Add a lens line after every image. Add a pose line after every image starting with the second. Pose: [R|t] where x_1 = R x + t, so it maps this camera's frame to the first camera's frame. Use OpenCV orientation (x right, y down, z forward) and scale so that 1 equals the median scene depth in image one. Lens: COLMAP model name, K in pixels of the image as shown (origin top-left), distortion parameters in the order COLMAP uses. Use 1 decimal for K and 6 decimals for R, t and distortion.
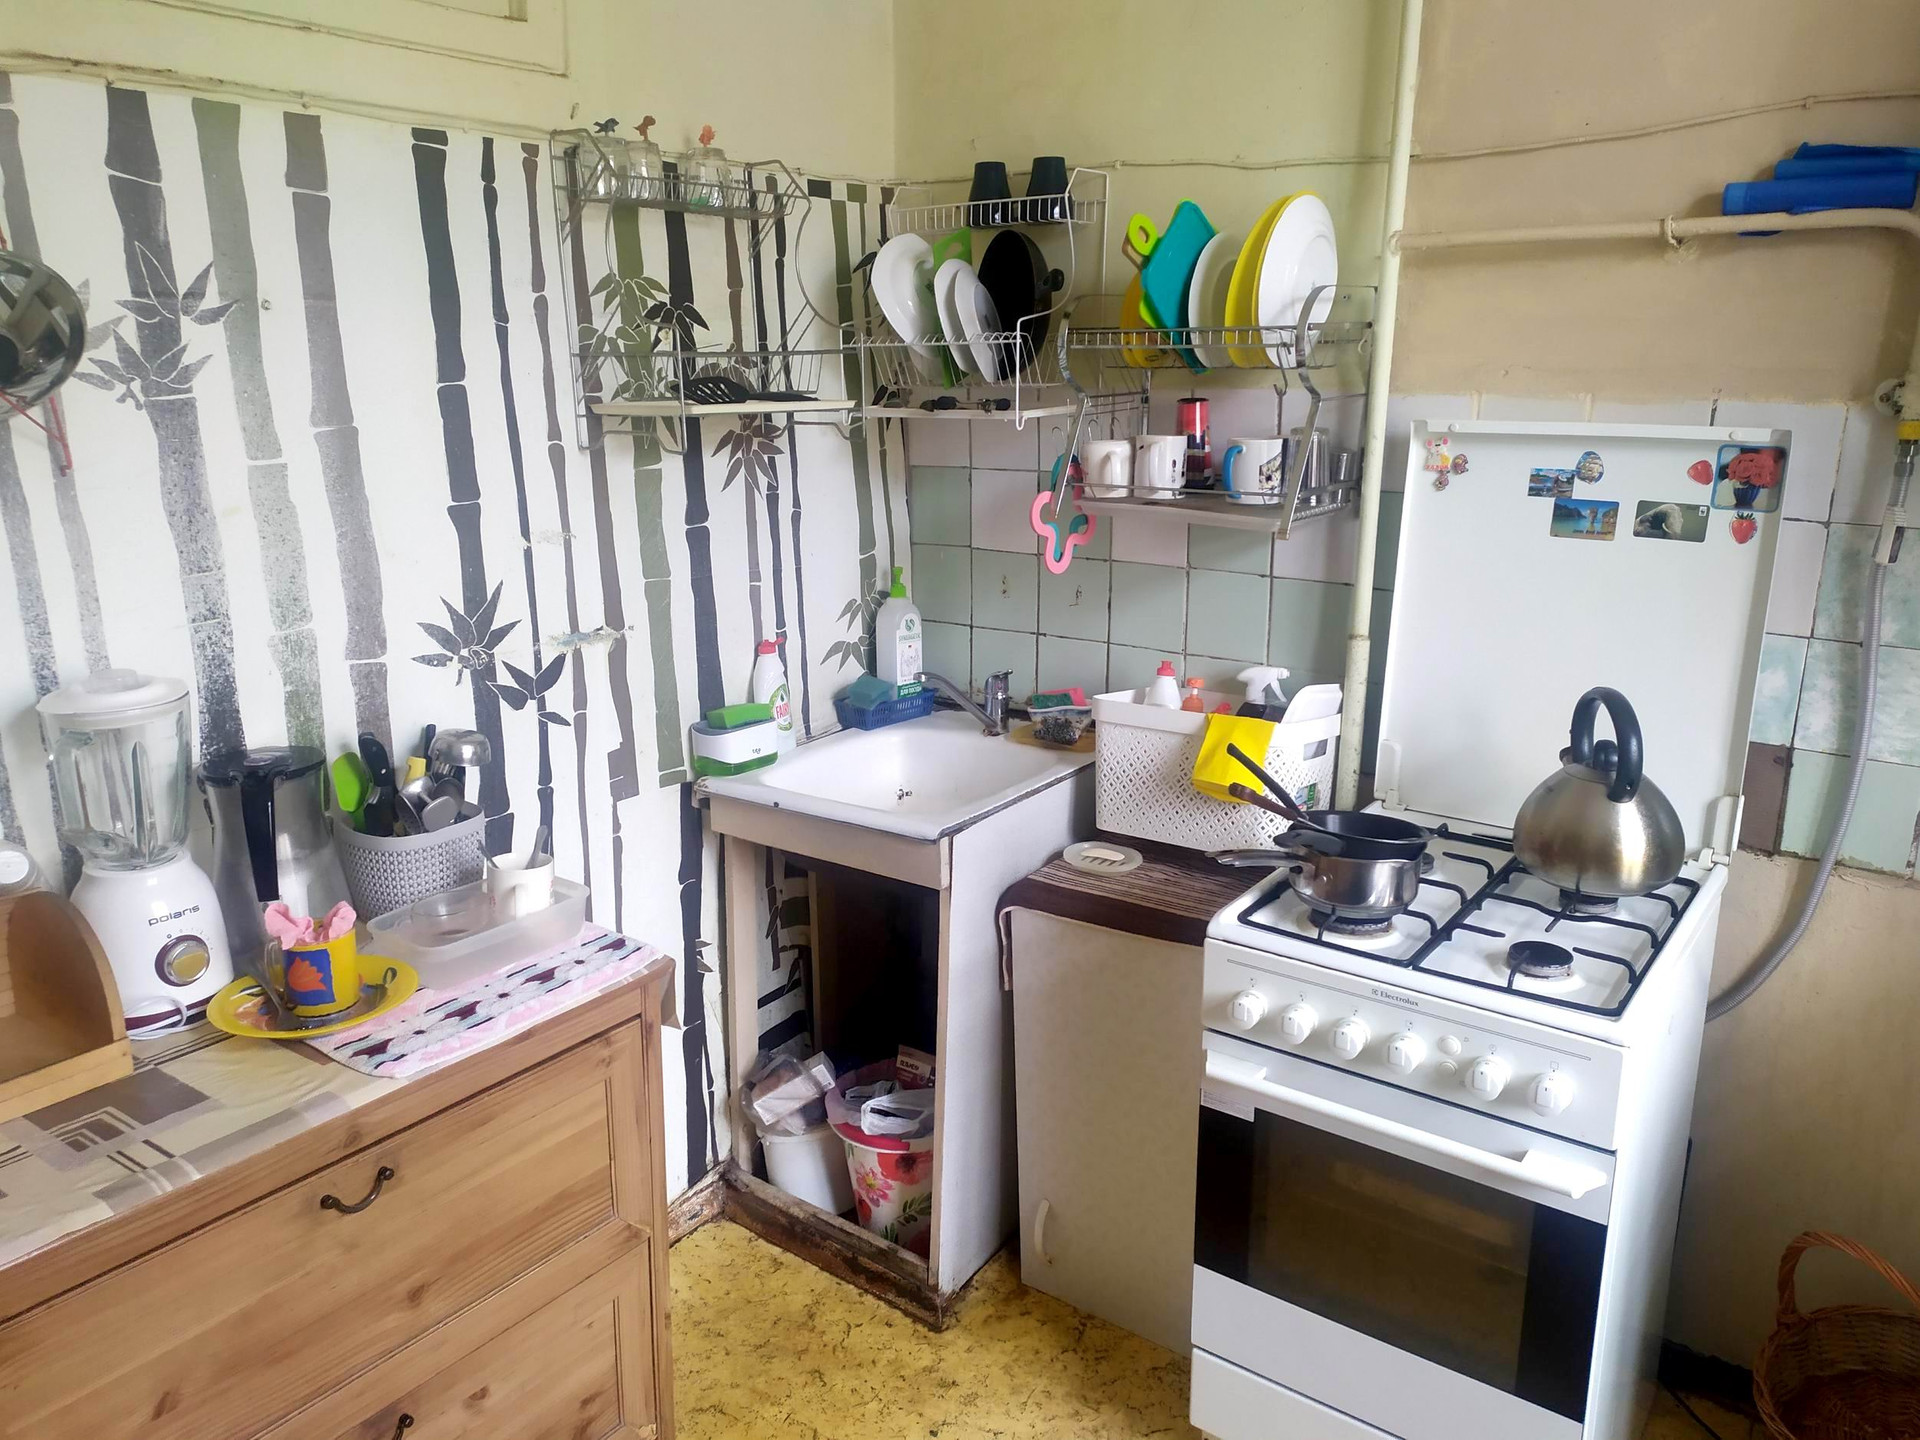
lens RADIAL K [[1423.2, 0, 964.9], [0, 1423.2, 719.4], [0, 0, 1]] dist [0.057943, -0.045605]
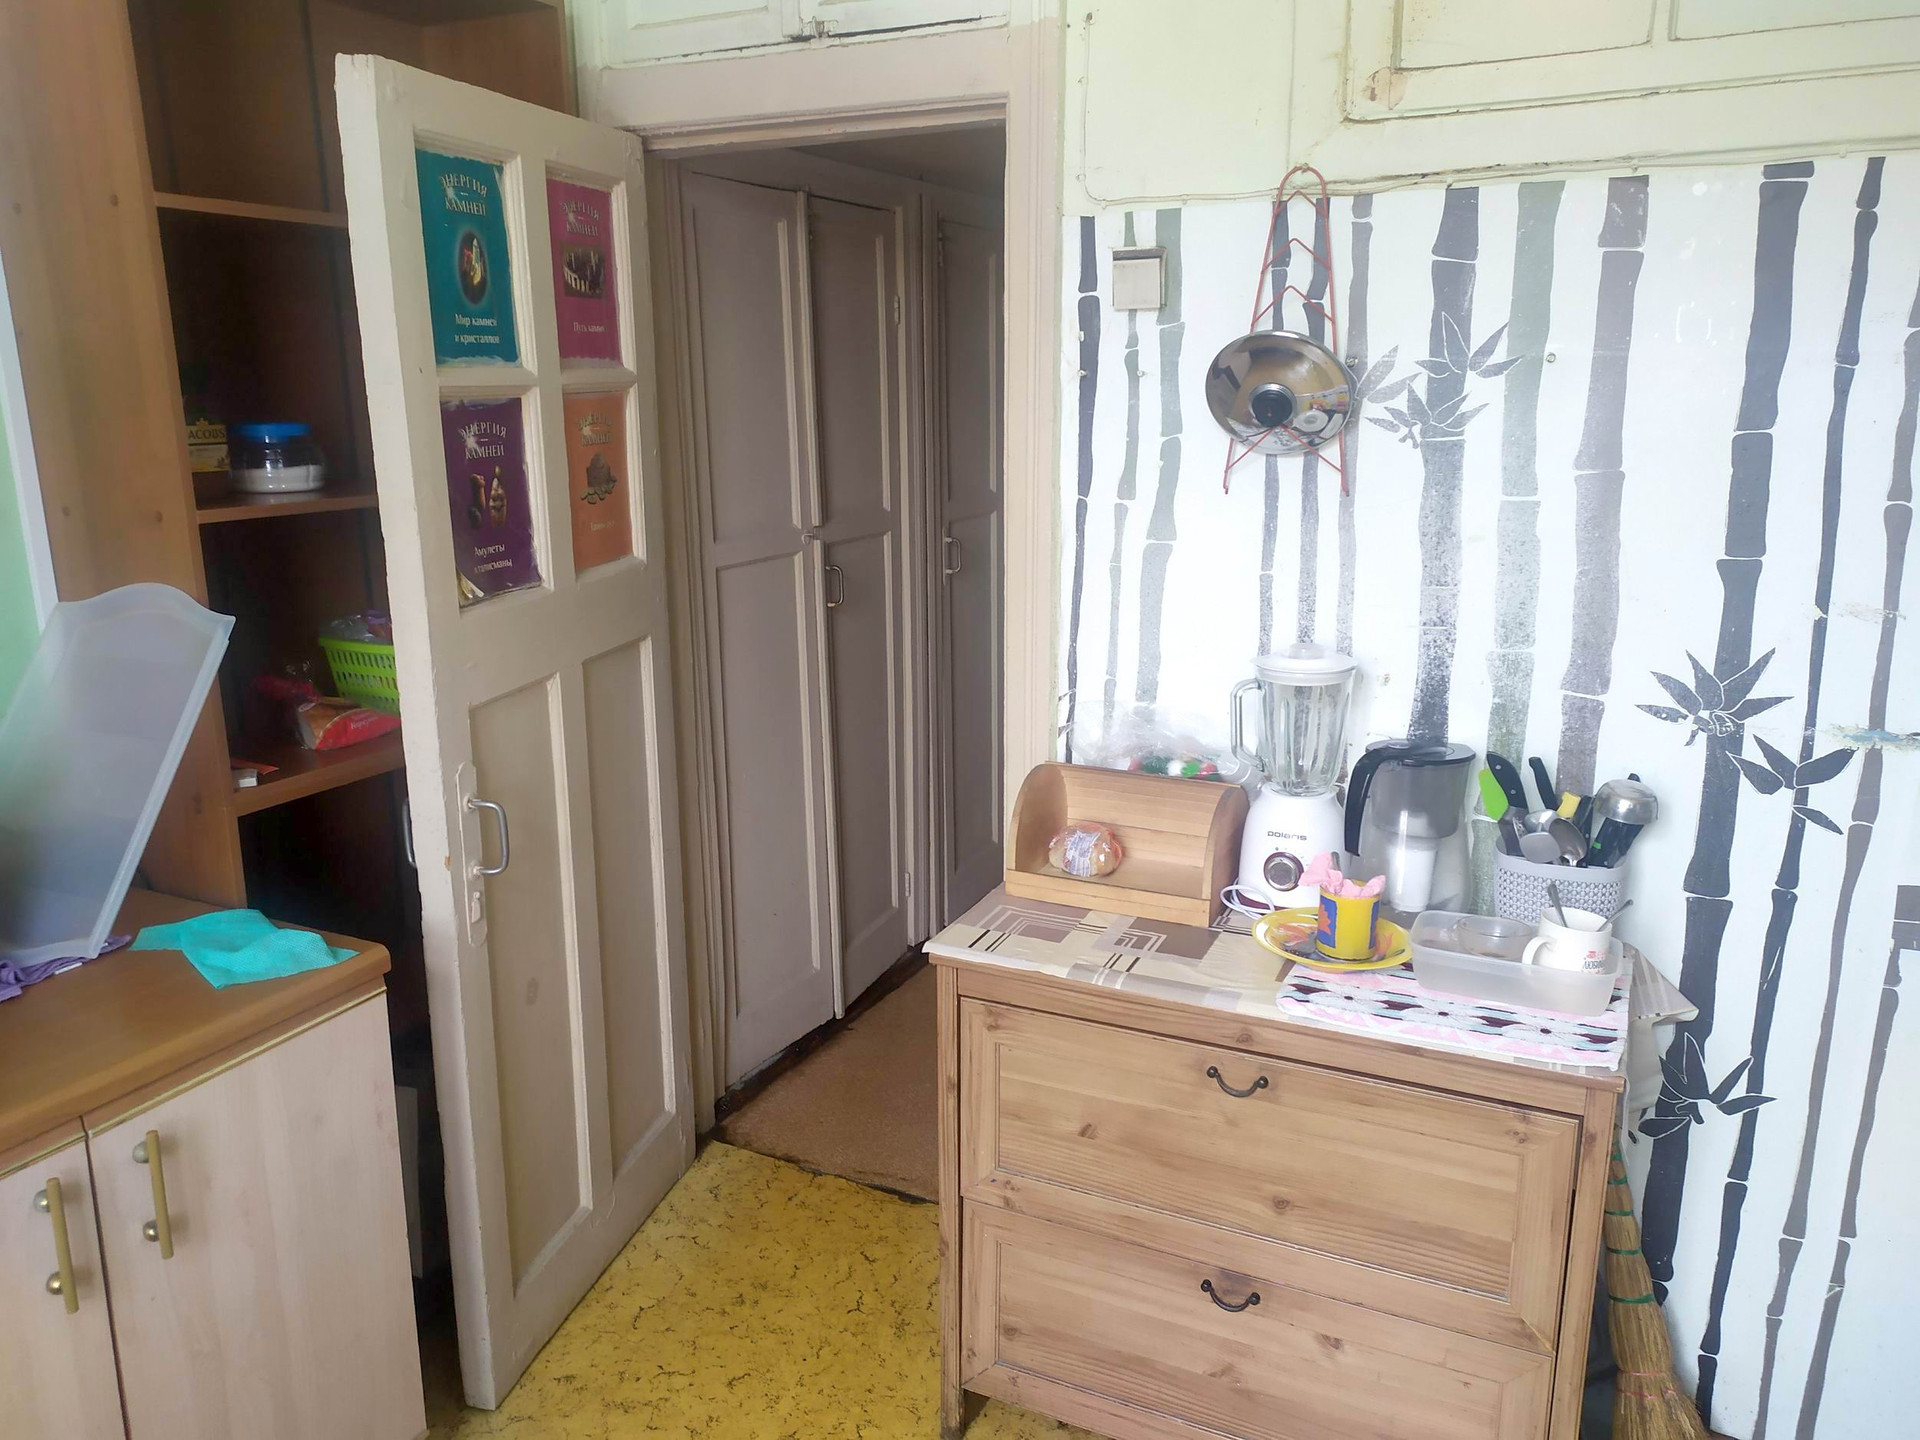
lens RADIAL K [[1423.2, 0, 956.7], [0, 1423.2, 715.1], [0, 0, 1]] dist [0.057943, -0.045605]
pose [[0.182404, 0.212961, -0.959884, 0.535635], [-0.242938, 0.955753, 0.165880, -0.095830], [0.952738, 0.202935, 0.226070, 0.363593]]
